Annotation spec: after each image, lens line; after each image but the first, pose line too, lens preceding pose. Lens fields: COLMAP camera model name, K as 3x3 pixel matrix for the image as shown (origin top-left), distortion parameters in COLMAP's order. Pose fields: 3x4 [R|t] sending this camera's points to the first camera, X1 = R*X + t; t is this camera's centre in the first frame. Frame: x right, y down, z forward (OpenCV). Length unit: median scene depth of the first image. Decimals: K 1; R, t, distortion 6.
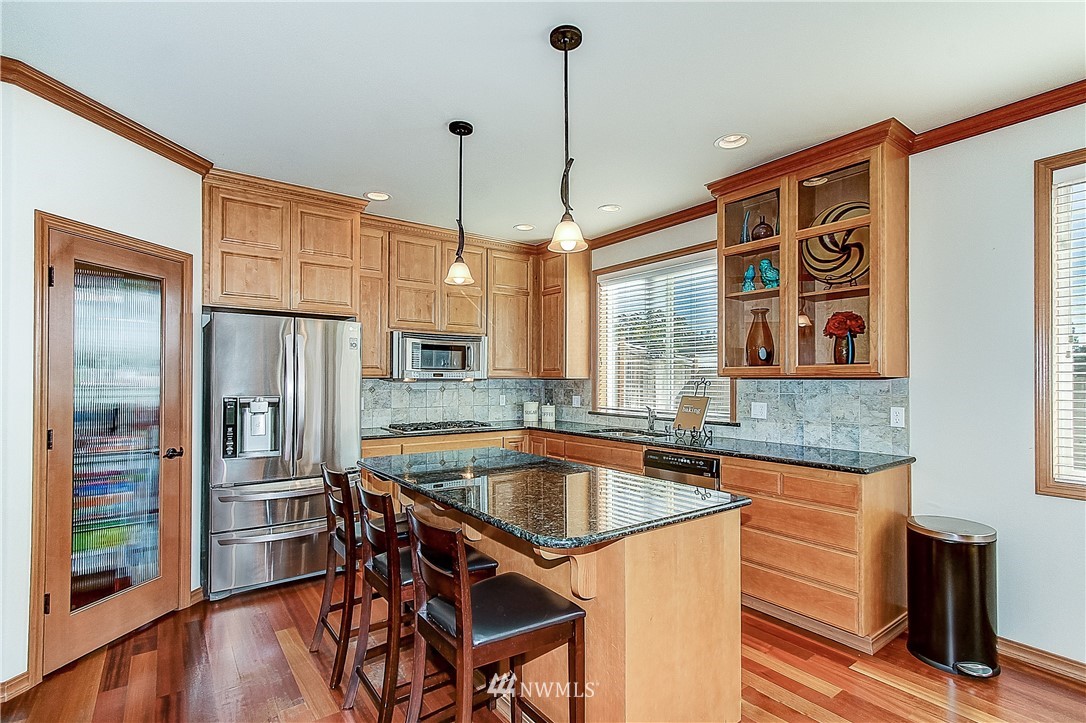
lens RADIAL K [[516.5, 0, 541.8], [0, 516.5, 373.3], [0, 0, 1]] dist [-0.001636, 0.000155]
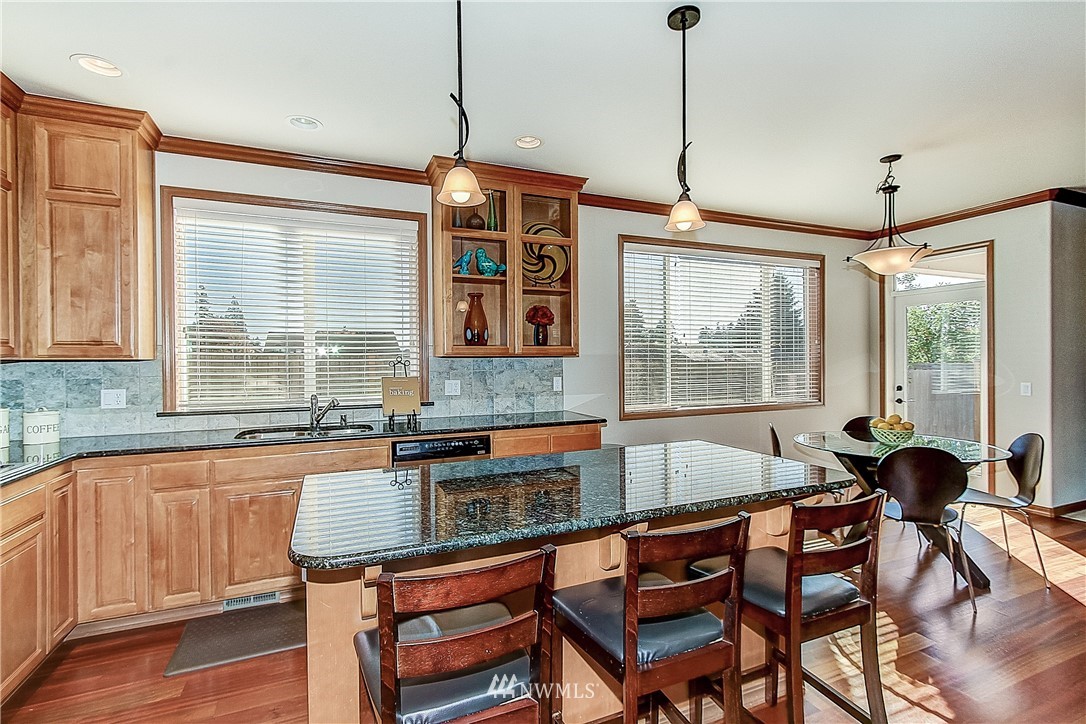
lens RADIAL K [[516.5, 0, 546.1], [0, 516.5, 359.2], [0, 0, 1]] dist [-0.001636, 0.000155]
pose [[0.227578, -0.008872, 0.973719, -0.532562], [-0.005290, 0.999932, 0.010347, 0.001537], [-0.973746, -0.007505, 0.227516, 0.536061]]
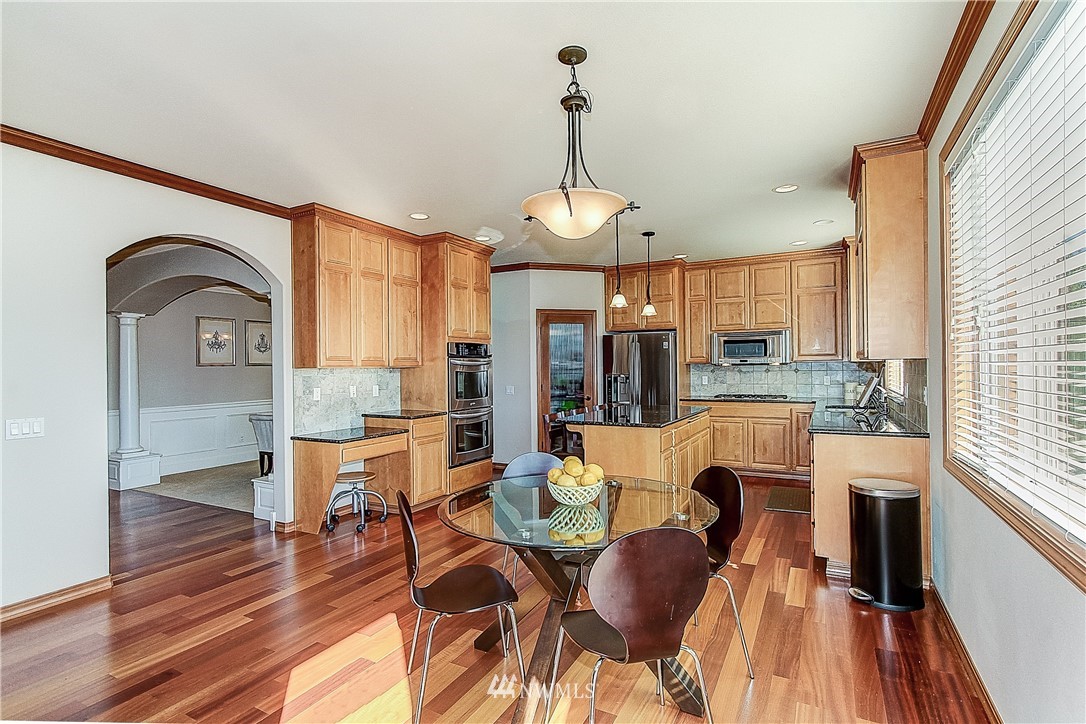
lens RADIAL K [[516.5, 0, 542.0], [0, 516.5, 362.7], [0, 0, 1]] dist [-0.001636, 0.000155]
pose [[0.433135, -0.005761, -0.901311, 0.974142], [0.021534, 0.999760, 0.003958, -0.010491], [0.901072, -0.021123, 0.433155, -0.142356]]
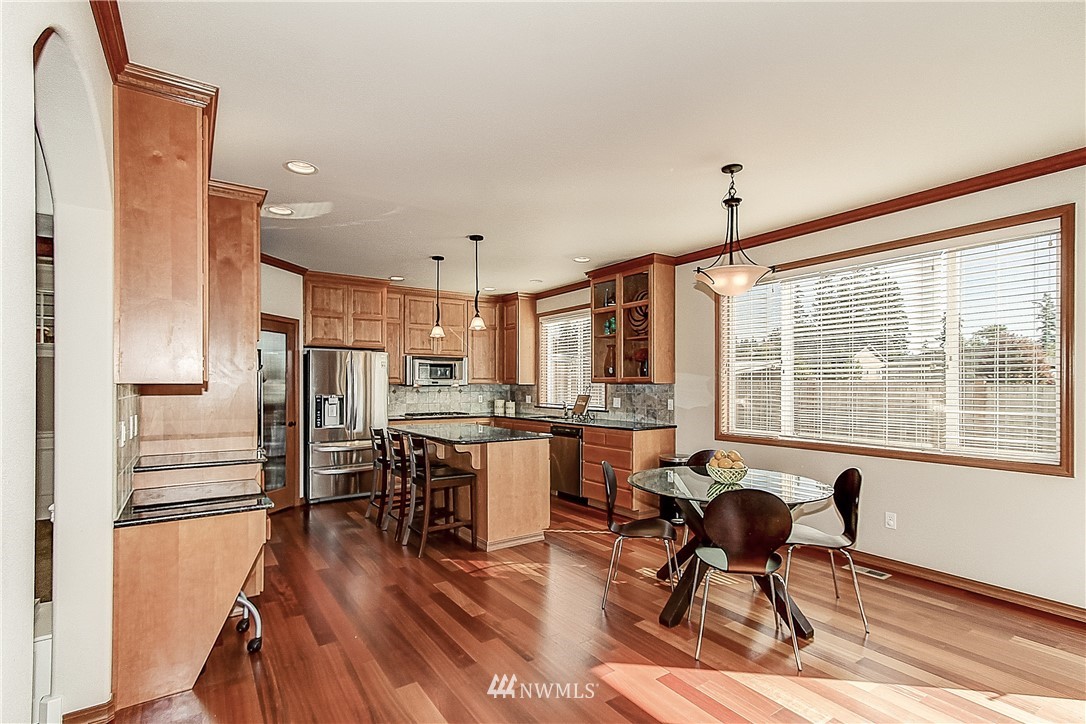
lens RADIAL K [[516.5, 0, 550.3], [0, 516.5, 382.4], [0, 0, 1]] dist [-0.001636, 0.000155]
pose [[0.999702, -0.003188, -0.024208, 0.225090], [0.003380, 0.999963, 0.007908, -0.009229], [0.024182, -0.007988, 0.999676, -0.683901]]
